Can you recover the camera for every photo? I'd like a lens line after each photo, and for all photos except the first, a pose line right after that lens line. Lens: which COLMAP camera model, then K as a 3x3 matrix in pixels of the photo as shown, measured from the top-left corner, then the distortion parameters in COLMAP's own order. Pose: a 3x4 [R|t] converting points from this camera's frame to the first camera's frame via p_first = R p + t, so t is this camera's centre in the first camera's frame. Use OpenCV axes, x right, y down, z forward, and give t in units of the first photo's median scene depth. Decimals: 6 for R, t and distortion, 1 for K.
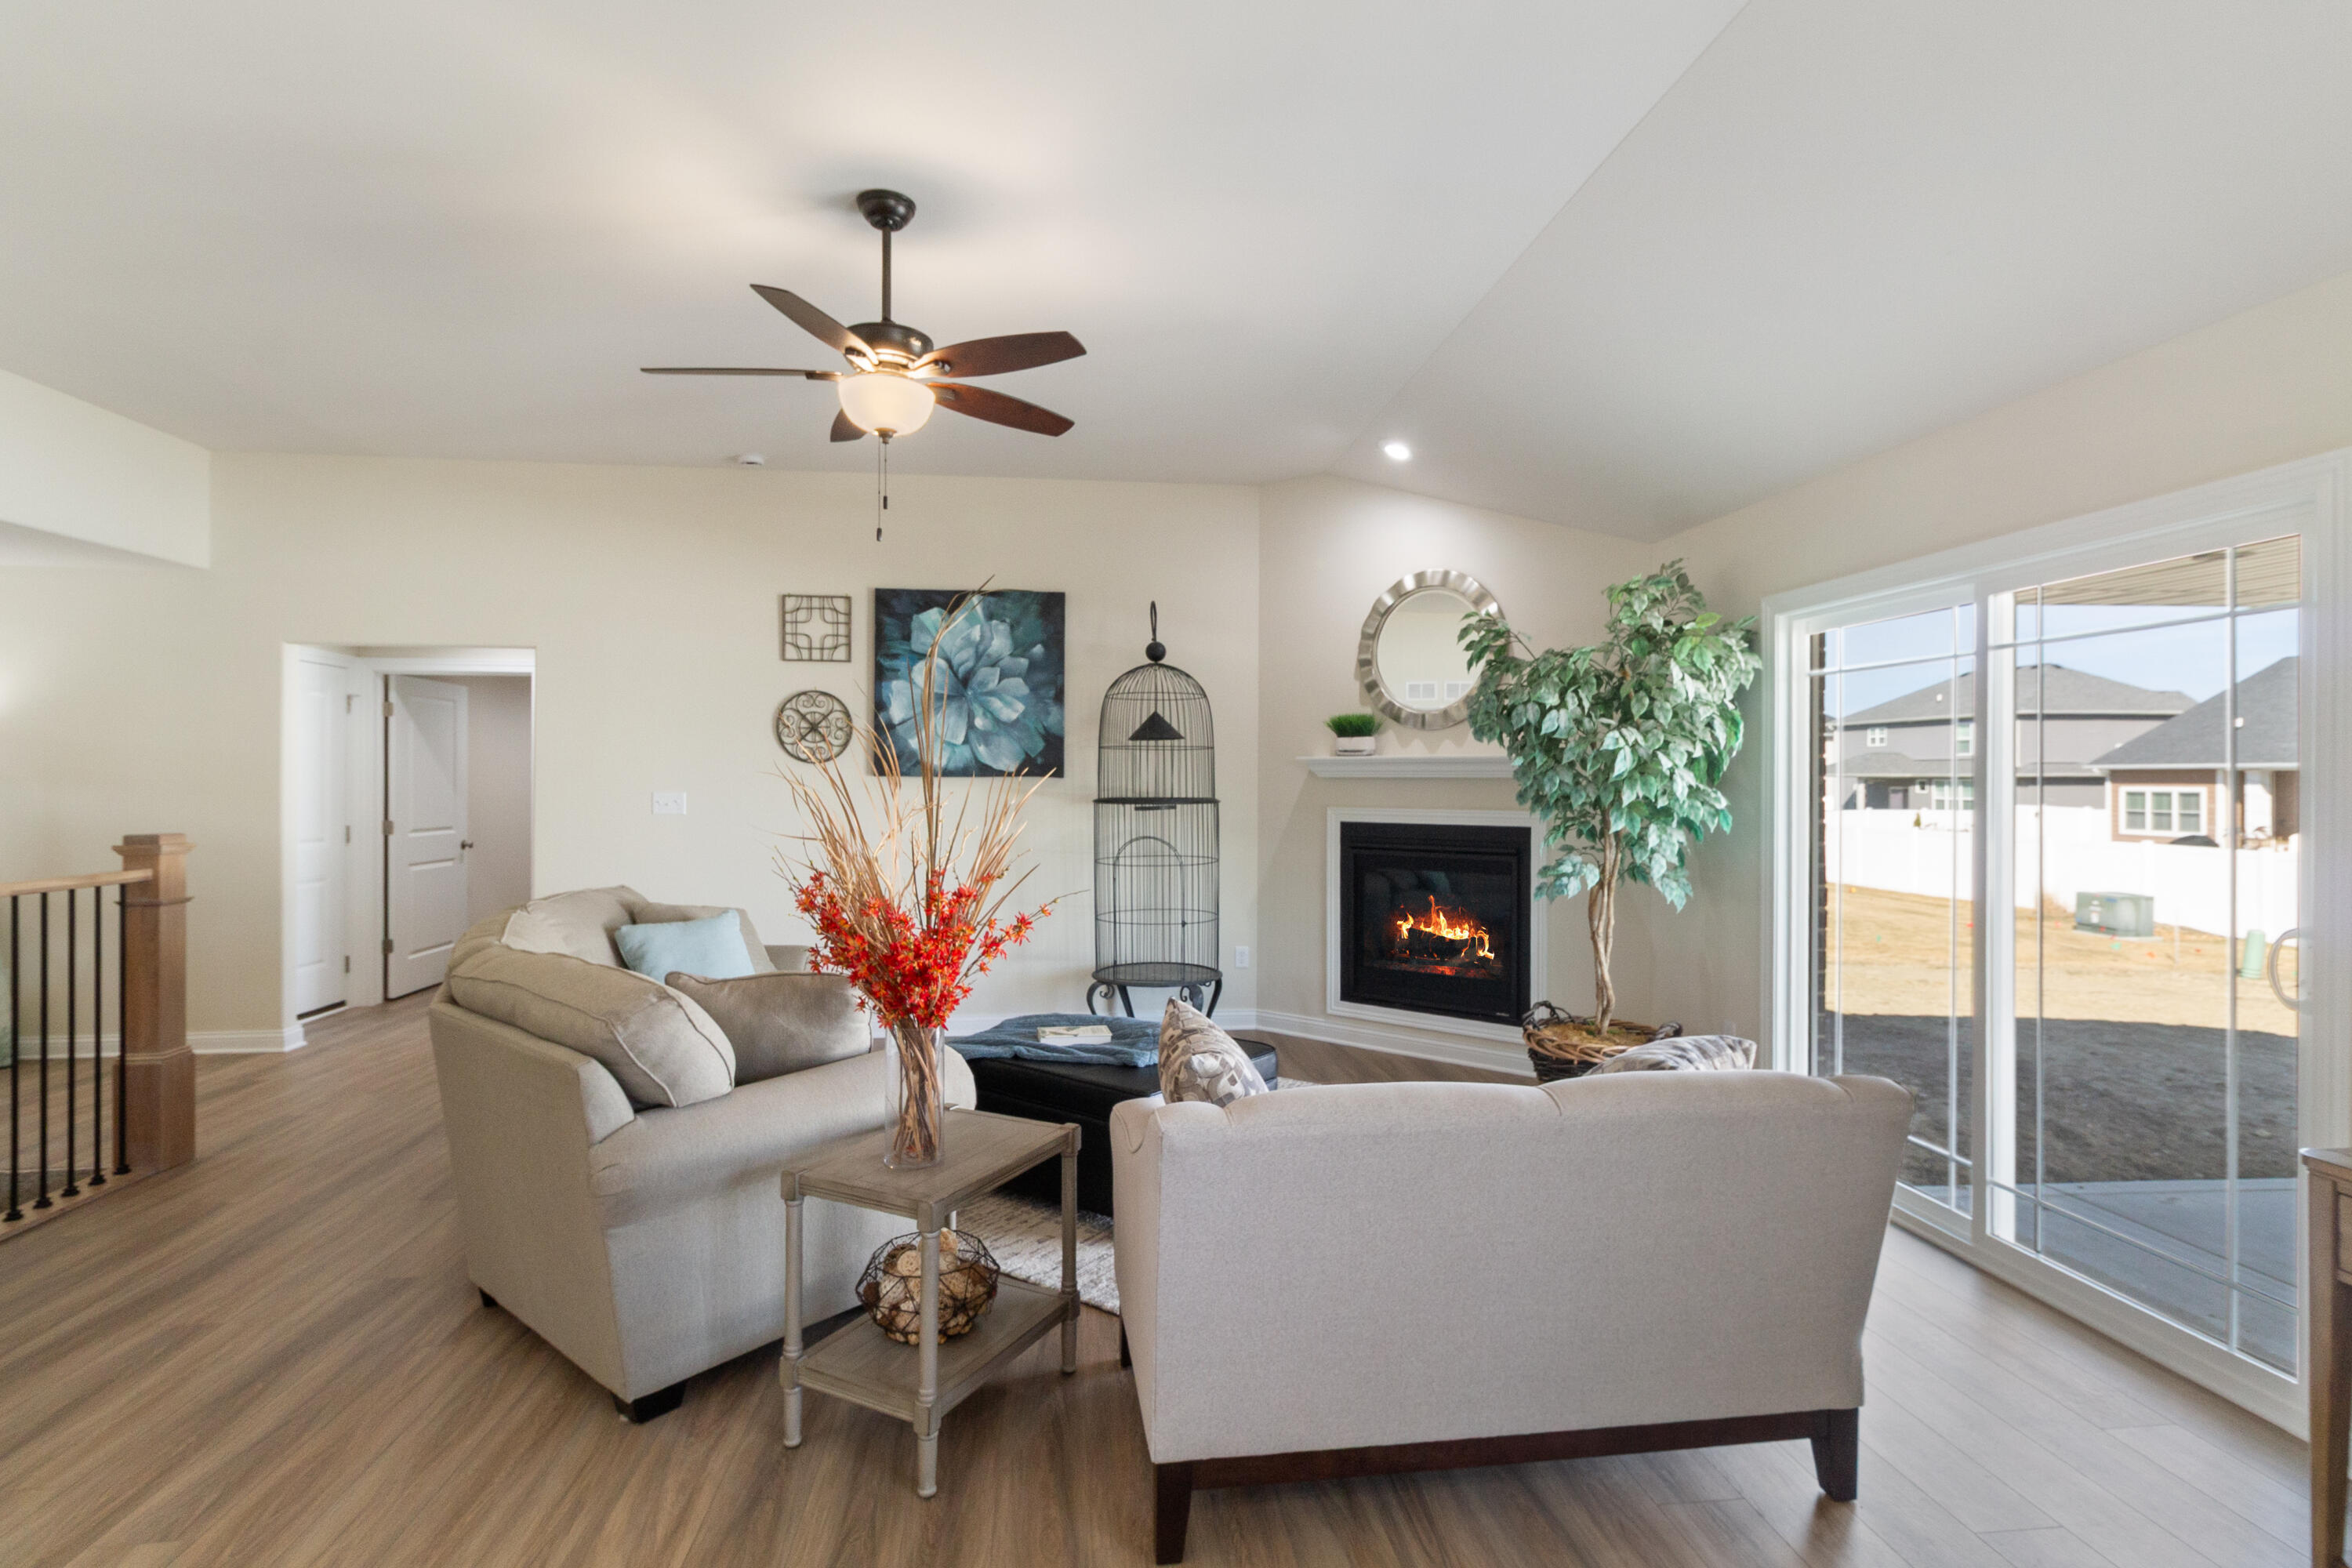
lens RADIAL K [[1112.5, 0, 1186.8], [0, 1112.5, 770.0], [0, 0, 1]] dist [0.003850, -0.000260]
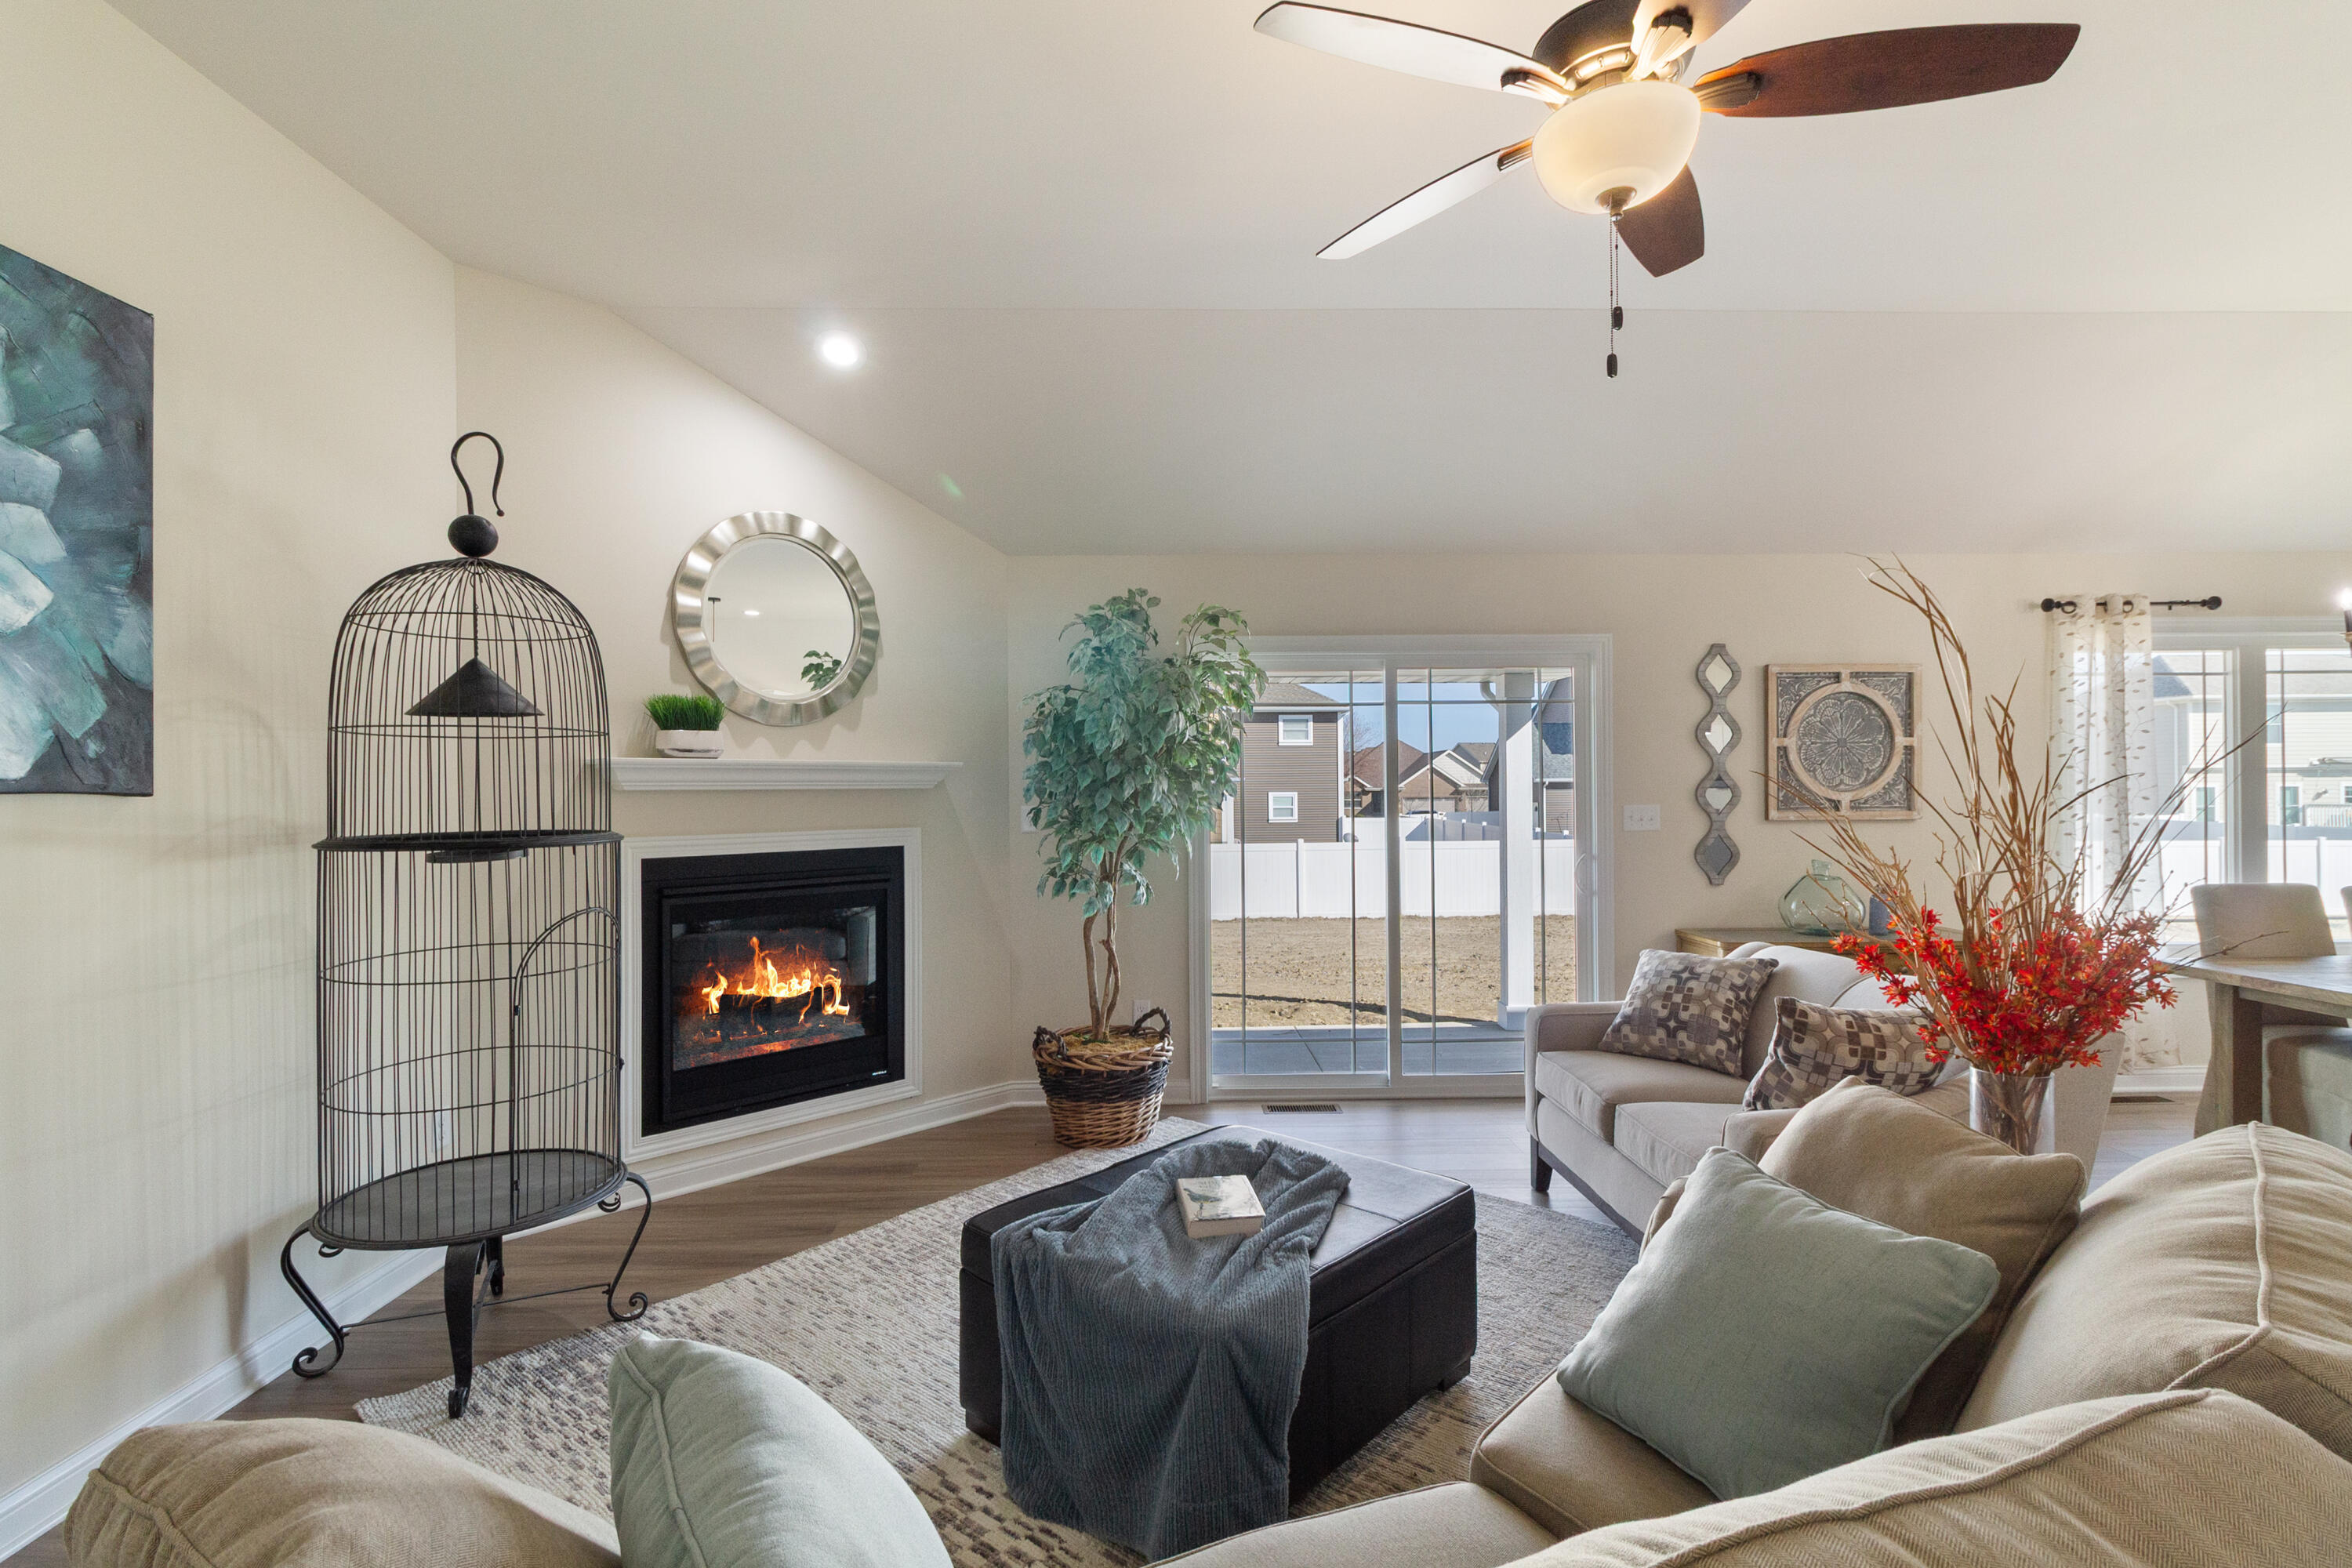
lens RADIAL K [[1109.4, 0, 1176.0], [0, 1109.4, 784.0], [0, 0, 1]] dist [0.003983, 0.000178]
pose [[0.064569, -0.002015, 0.997911, -0.501906], [-0.007603, 0.999968, 0.002511, -0.000470], [-0.997884, -0.007749, 0.064552, 0.654205]]
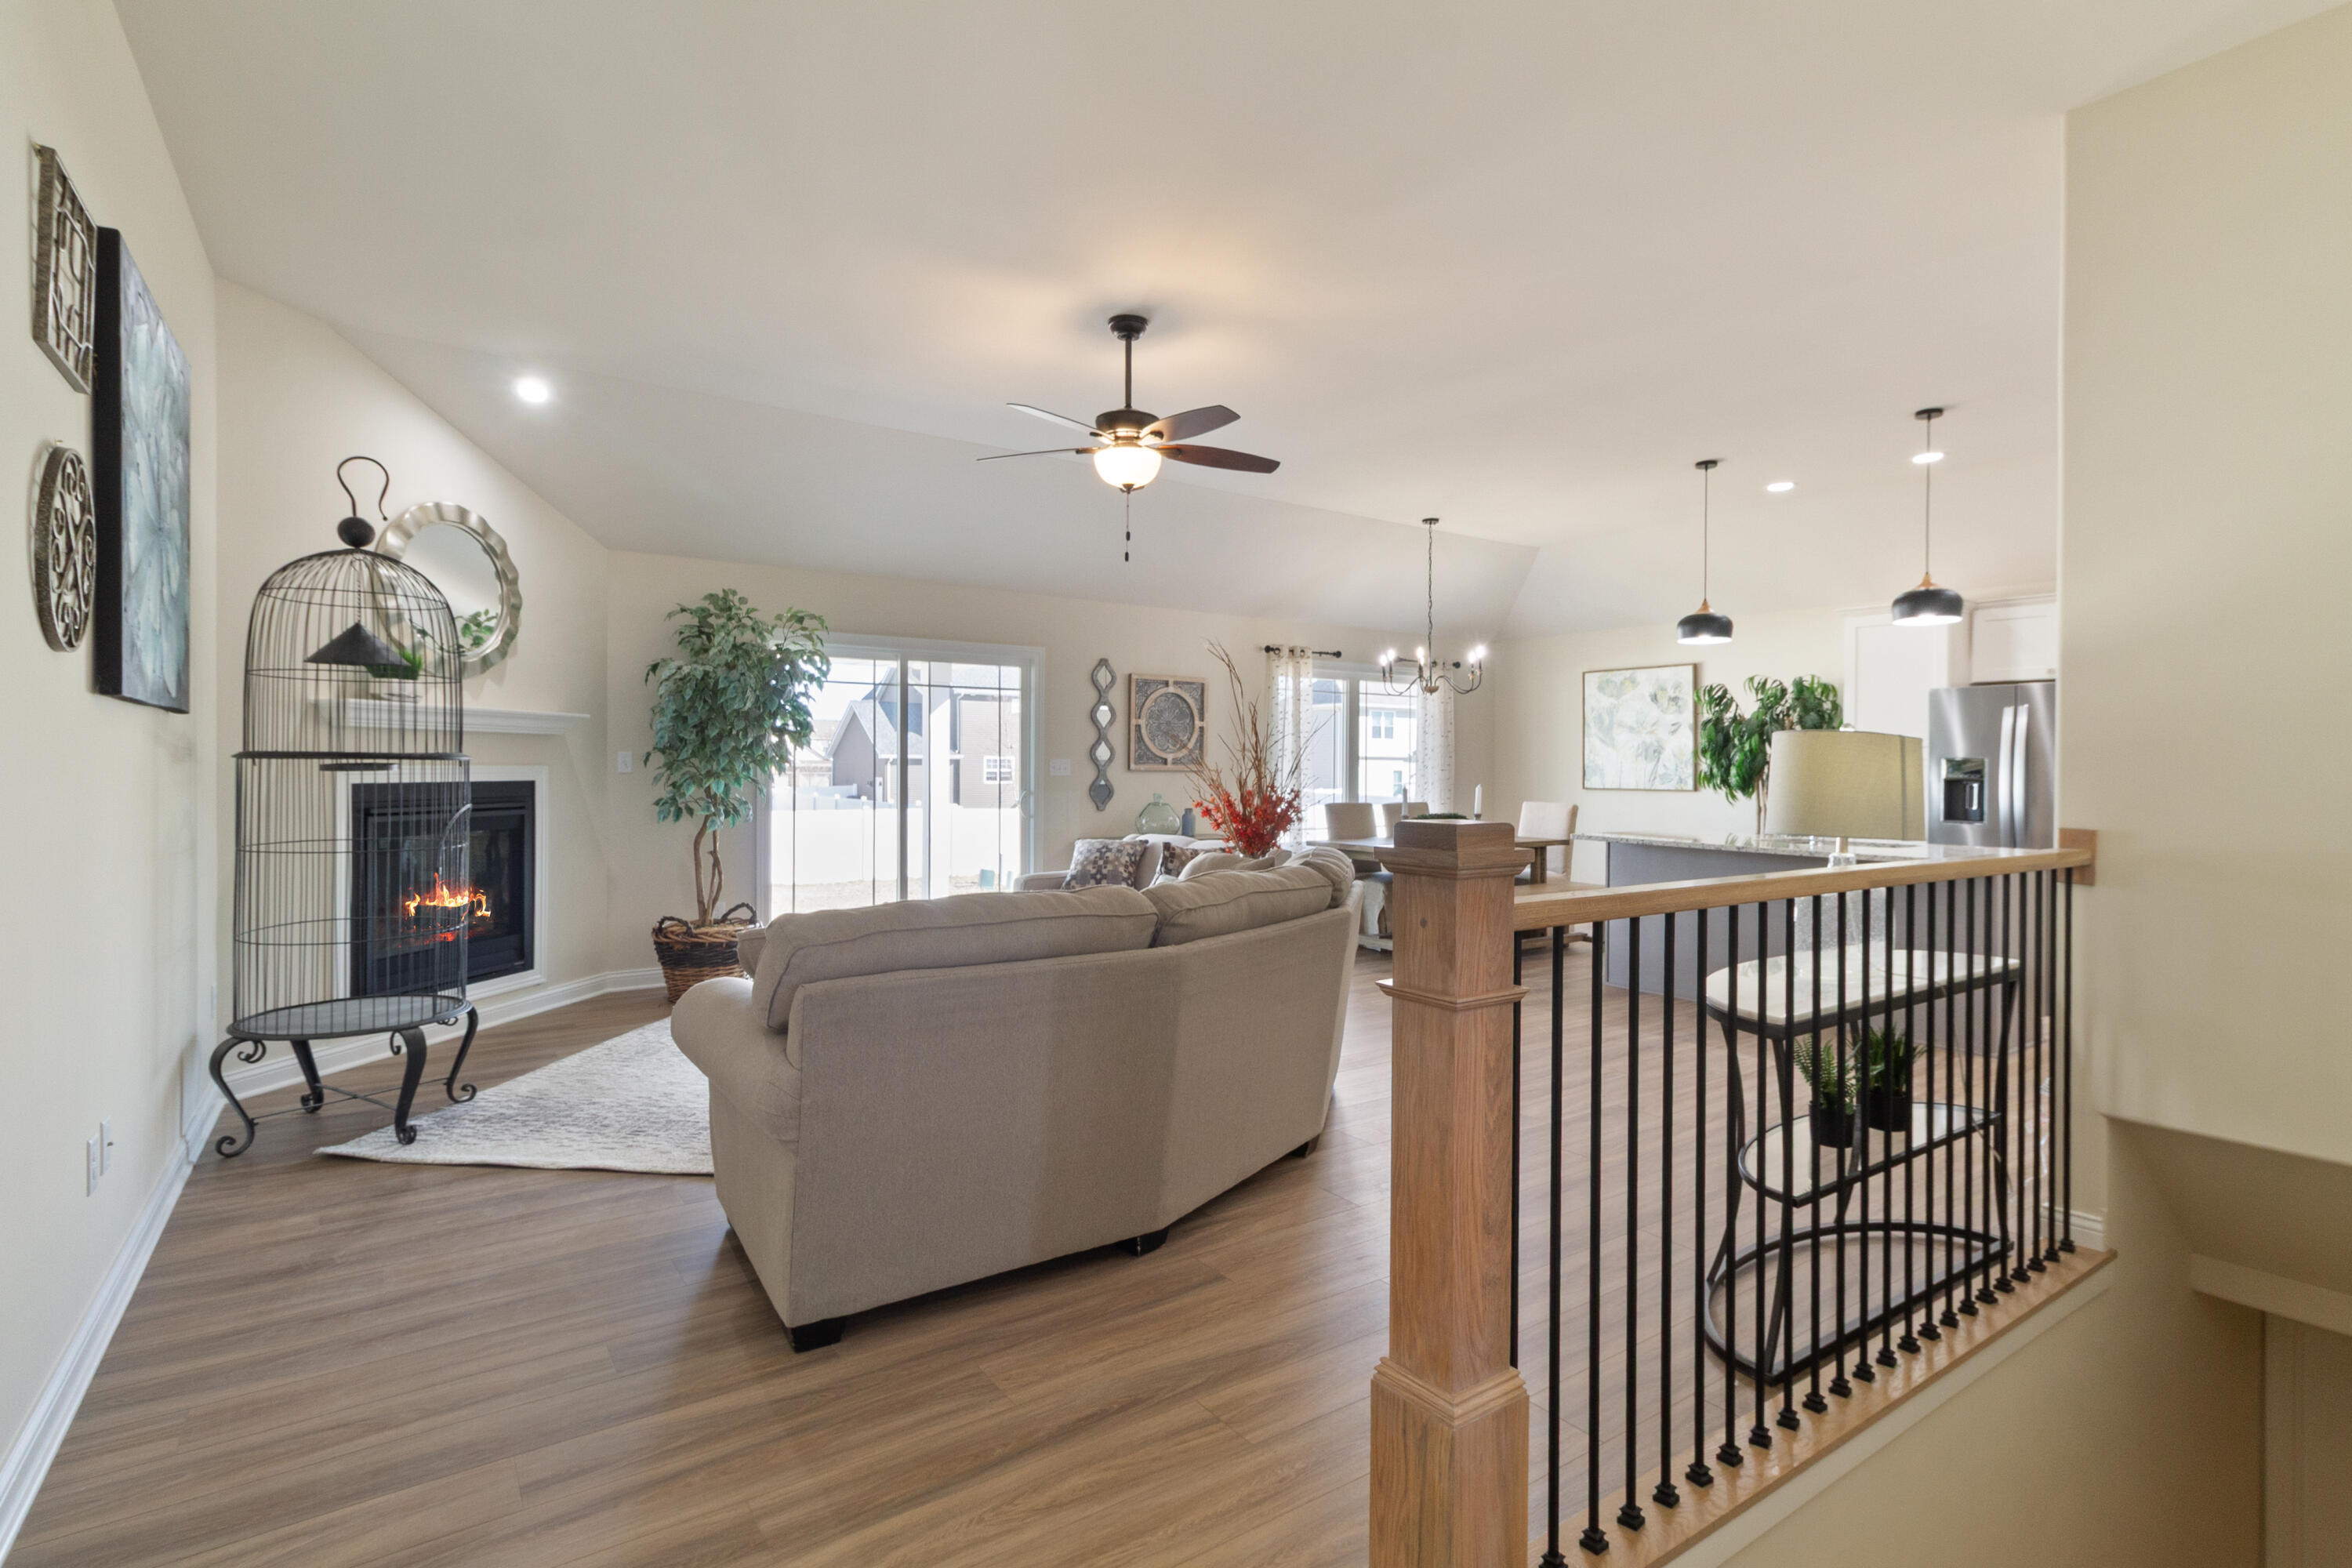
lens RADIAL K [[1129.4, 0, 1179.2], [0, 1129.4, 772.9], [0, 0, 1]] dist [0.002269, 0.000066]
pose [[-0.500656, -0.013792, 0.865536, -0.868591], [-0.022673, 0.999739, 0.002816, 0.024840], [-0.865349, -0.018215, -0.500838, 0.906602]]
